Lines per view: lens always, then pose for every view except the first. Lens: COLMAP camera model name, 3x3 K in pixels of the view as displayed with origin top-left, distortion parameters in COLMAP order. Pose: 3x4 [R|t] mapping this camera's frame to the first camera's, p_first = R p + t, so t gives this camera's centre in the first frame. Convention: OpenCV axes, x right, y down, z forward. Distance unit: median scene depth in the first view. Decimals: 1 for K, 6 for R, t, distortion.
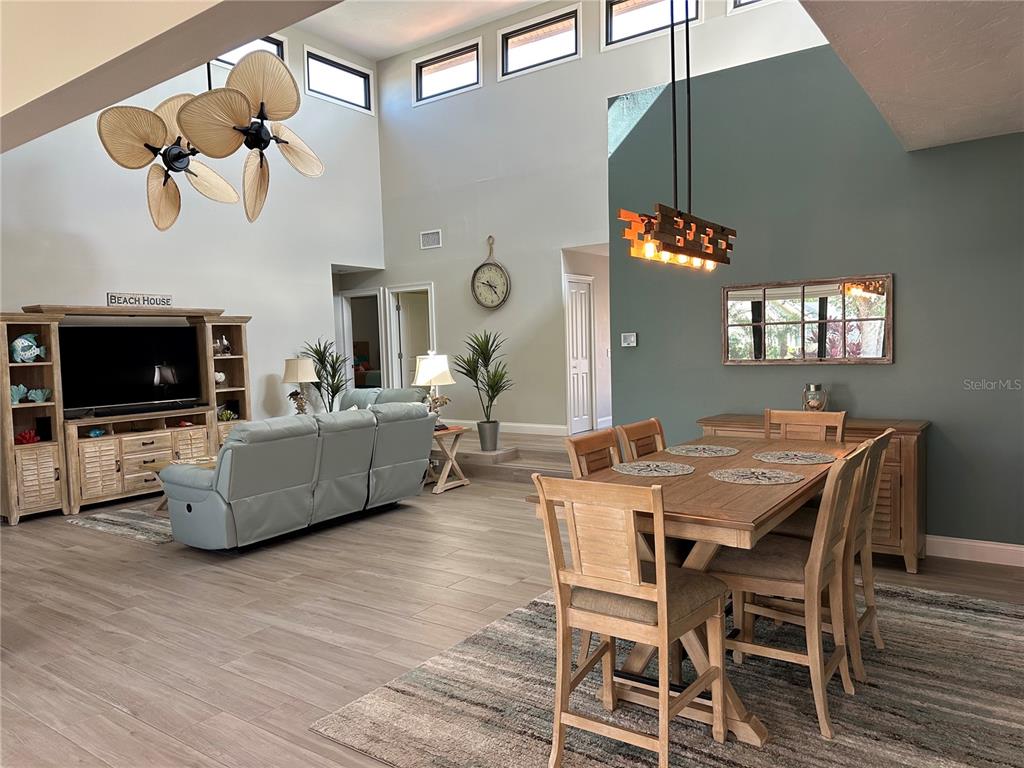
lens RADIAL K [[719.0, 0, 518.2], [0, 719.0, 388.3], [0, 0, 1]] dist [0.054475, -0.064601]
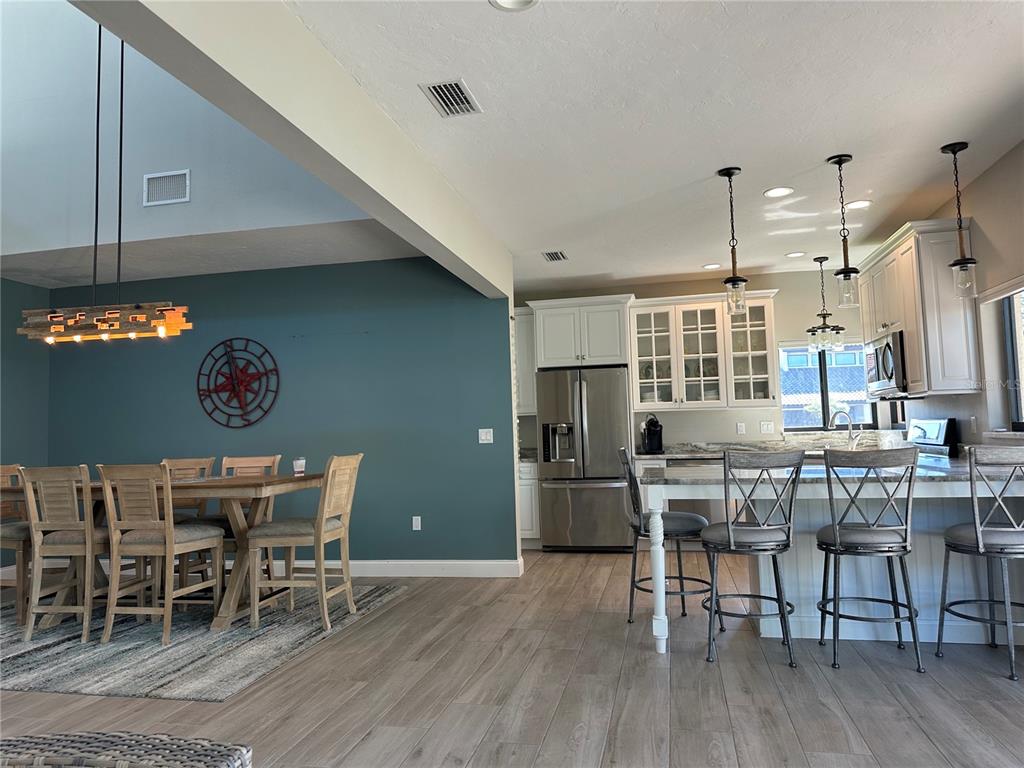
lens RADIAL K [[719.0, 0, 501.3], [0, 719.0, 380.6], [0, 0, 1]] dist [0.054475, -0.064601]
pose [[-0.373183, 0.108189, 0.921428, -0.935322], [0.102908, 0.991876, -0.074782, 0.060824], [-0.922033, 0.066914, -0.381285, 0.599843]]
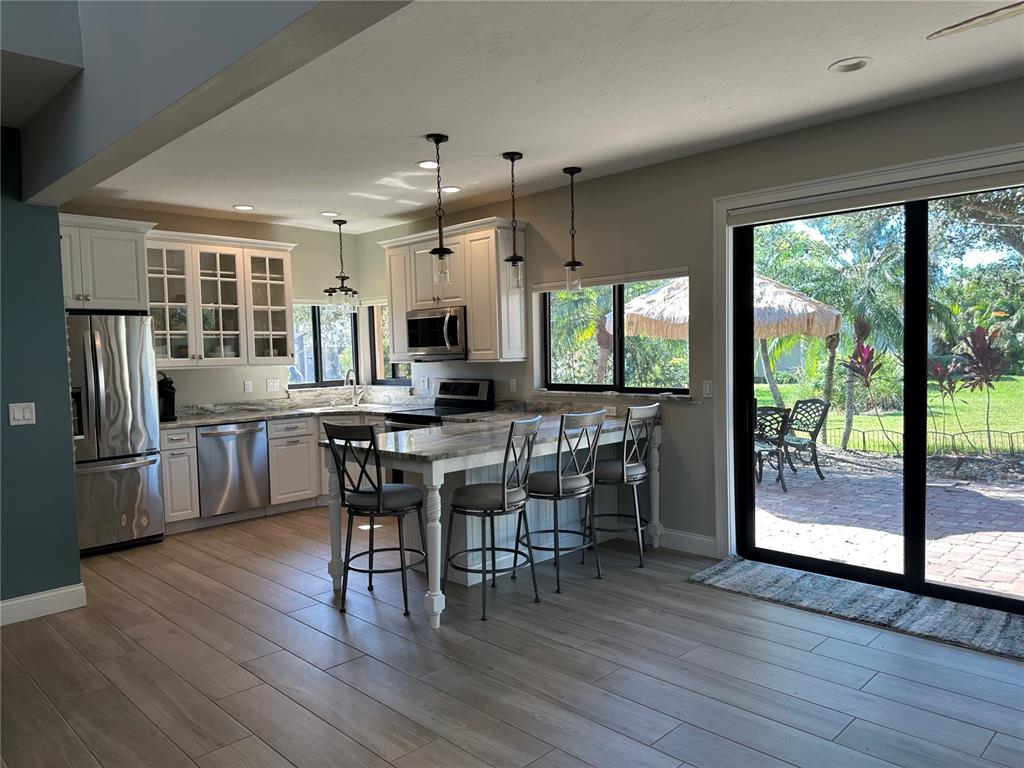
lens RADIAL K [[719.0, 0, 517.8], [0, 719.0, 389.4], [0, 0, 1]] dist [0.054475, -0.064601]
pose [[-0.983796, 0.046978, 0.173026, -0.469552], [0.067121, 0.991386, 0.112467, -0.022656], [-0.166252, 0.122258, -0.978475, 0.873409]]
